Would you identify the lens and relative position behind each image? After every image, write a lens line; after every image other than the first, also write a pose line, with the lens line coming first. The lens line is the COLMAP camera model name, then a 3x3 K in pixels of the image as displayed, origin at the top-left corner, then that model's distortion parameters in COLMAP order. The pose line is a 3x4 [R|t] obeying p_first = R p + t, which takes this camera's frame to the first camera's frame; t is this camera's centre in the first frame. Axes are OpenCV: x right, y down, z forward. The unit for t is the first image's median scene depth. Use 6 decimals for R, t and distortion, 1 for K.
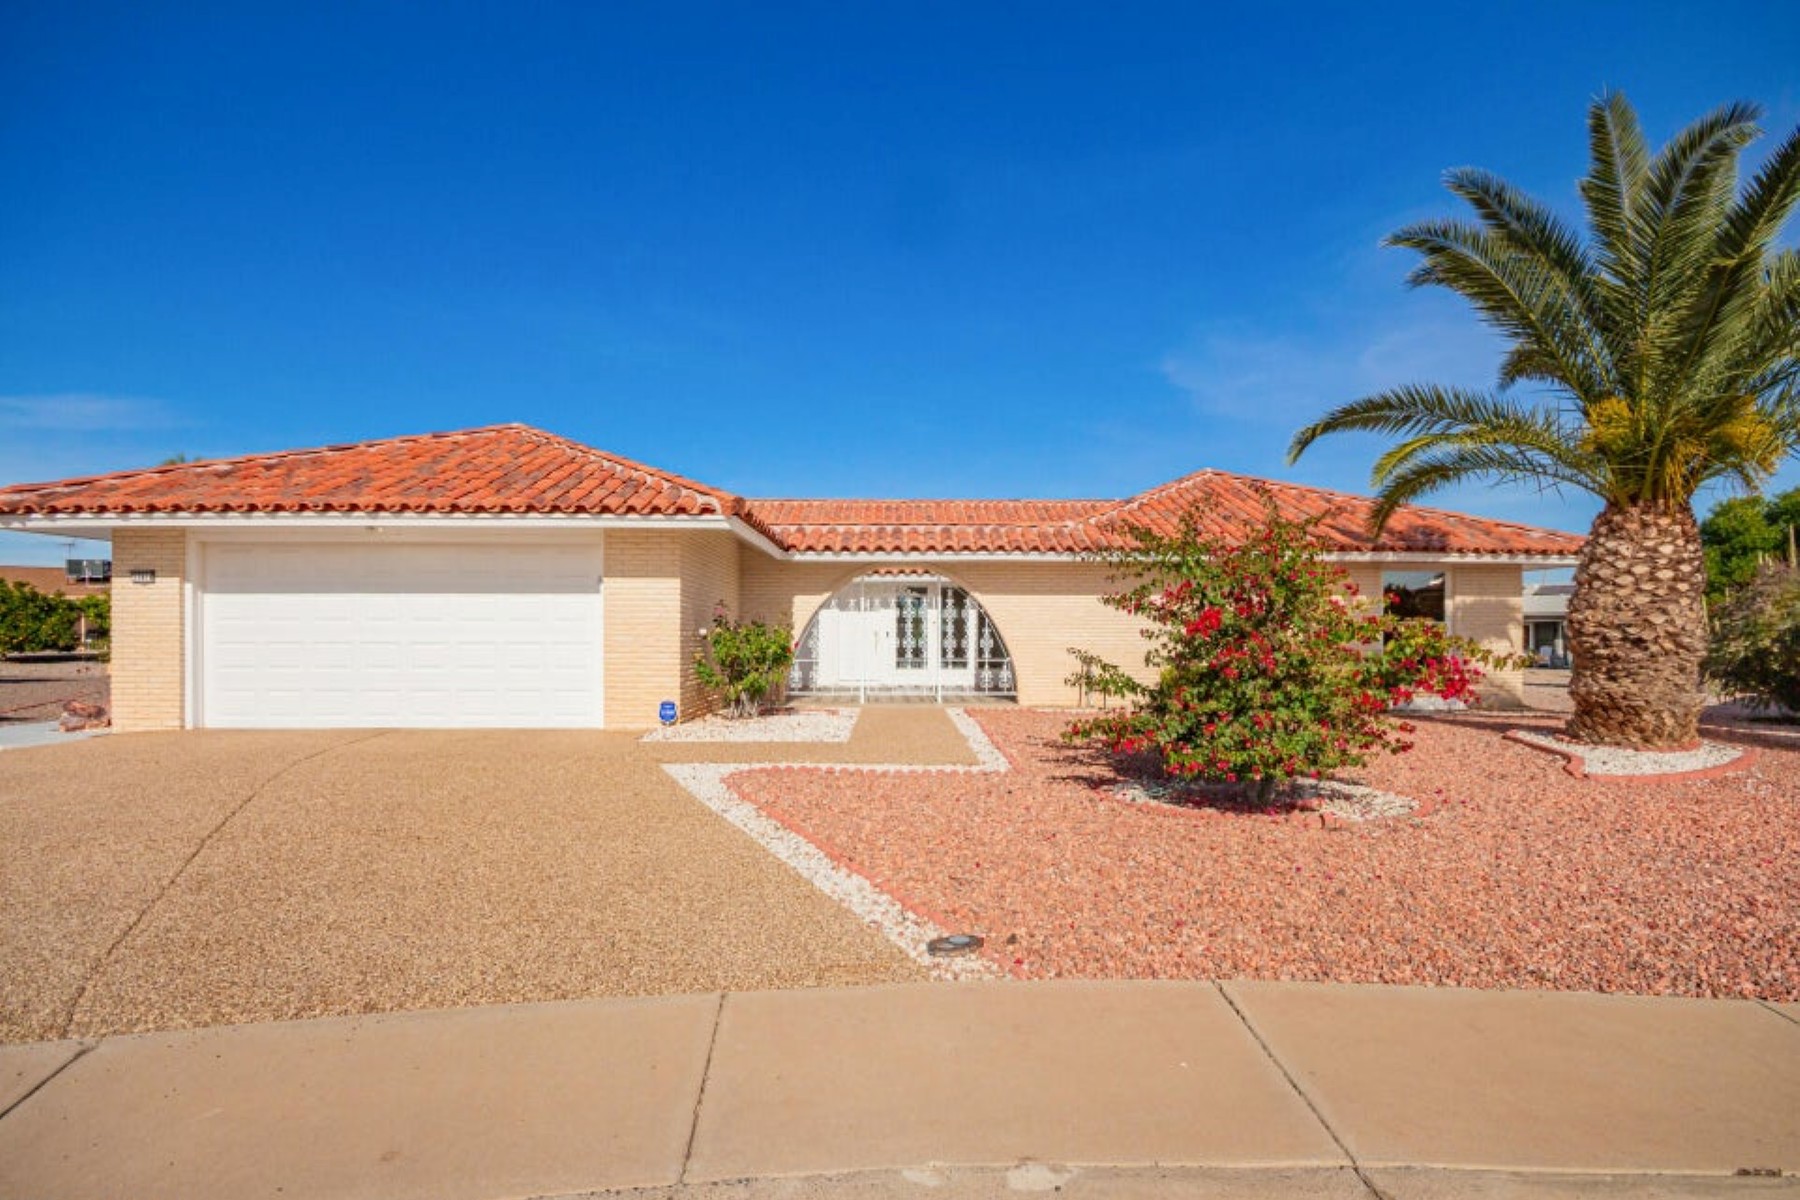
lens RADIAL K [[823.7, 0, 899.7], [0, 823.7, 606.3], [0, 0, 1]] dist [0.003119, -0.000132]
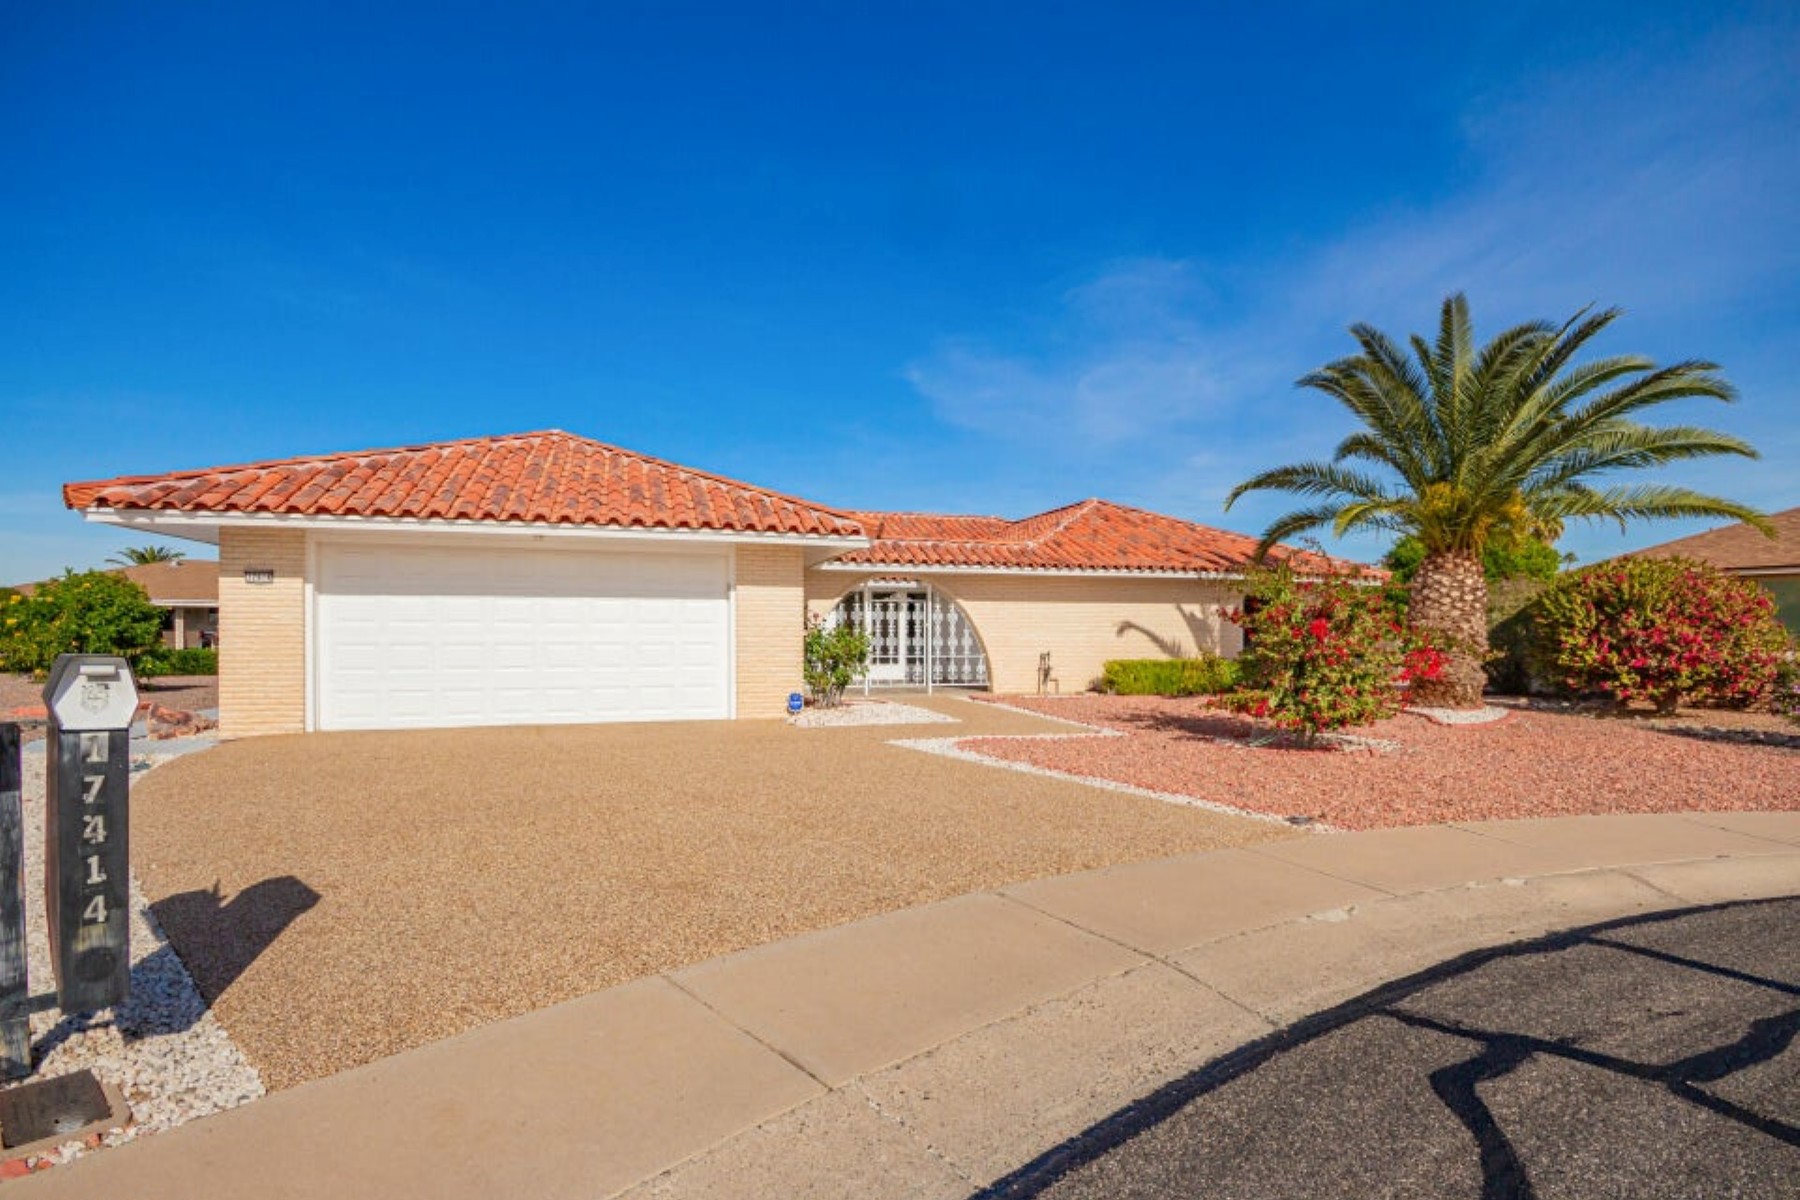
lens RADIAL K [[823.7, 0, 899.9], [0, 823.7, 606.8], [0, 0, 1]] dist [0.003119, -0.000132]
pose [[0.954855, 0.009542, 0.296919, -0.480312], [-0.010917, 0.999936, 0.002974, -0.011647], [-0.296871, -0.006081, 0.954898, -0.148477]]
